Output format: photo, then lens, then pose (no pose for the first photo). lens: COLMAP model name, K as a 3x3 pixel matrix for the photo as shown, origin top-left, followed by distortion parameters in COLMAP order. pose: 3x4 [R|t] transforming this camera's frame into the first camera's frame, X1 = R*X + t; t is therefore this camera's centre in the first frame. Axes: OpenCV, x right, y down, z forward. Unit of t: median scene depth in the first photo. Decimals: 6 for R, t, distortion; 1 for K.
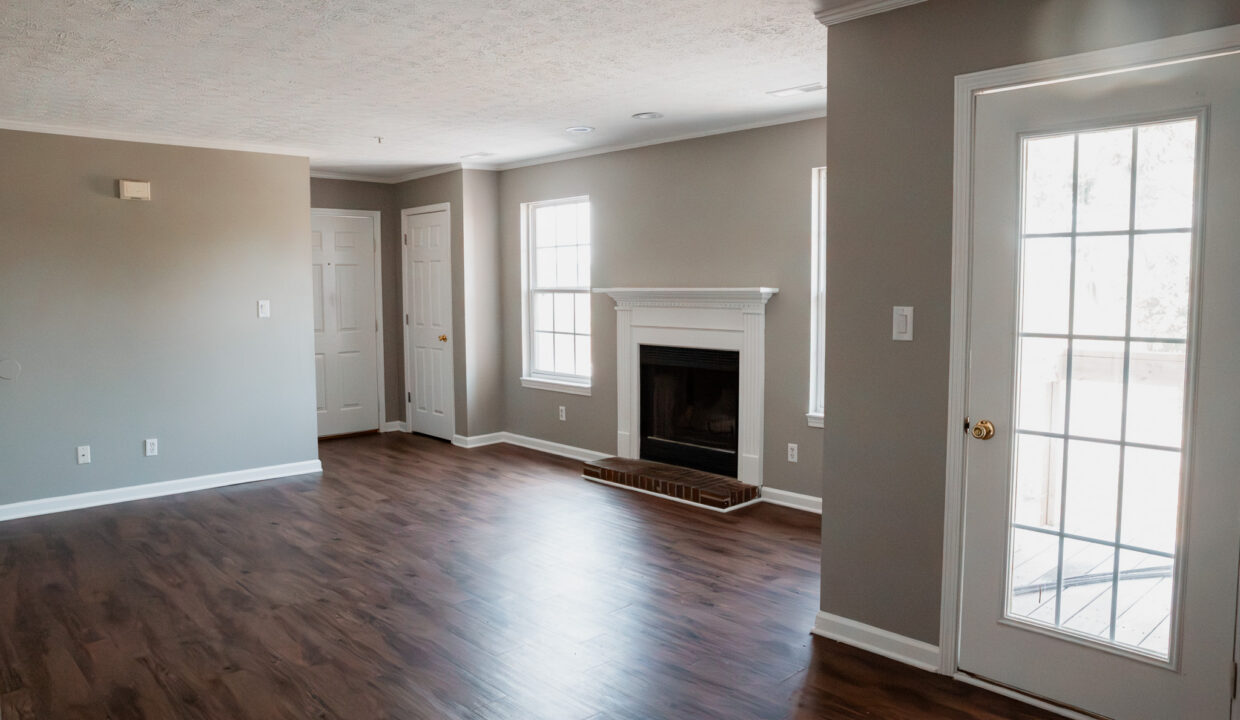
lens RADIAL K [[865.7, 0, 623.1], [0, 865.7, 353.4], [0, 0, 1]] dist [-0.034357, 0.001516]
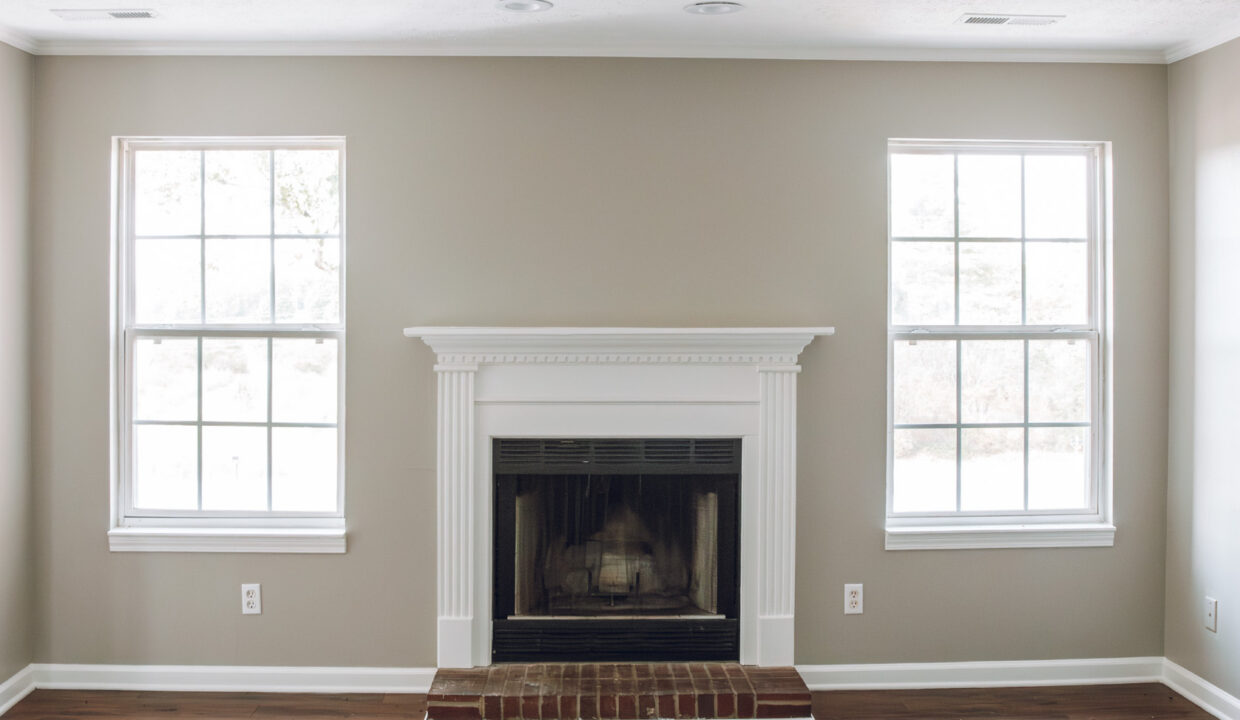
lens RADIAL K [[1241.4, 0, 618.6], [0, 1241.4, 315.8], [0, 0, 1]] dist [-0.060242, 0.004989]
pose [[0.662752, -0.001830, 0.748837, -0.470694], [0.054609, 0.997453, -0.045895, -0.043787], [-0.746845, 0.071310, 0.661164, 0.449459]]
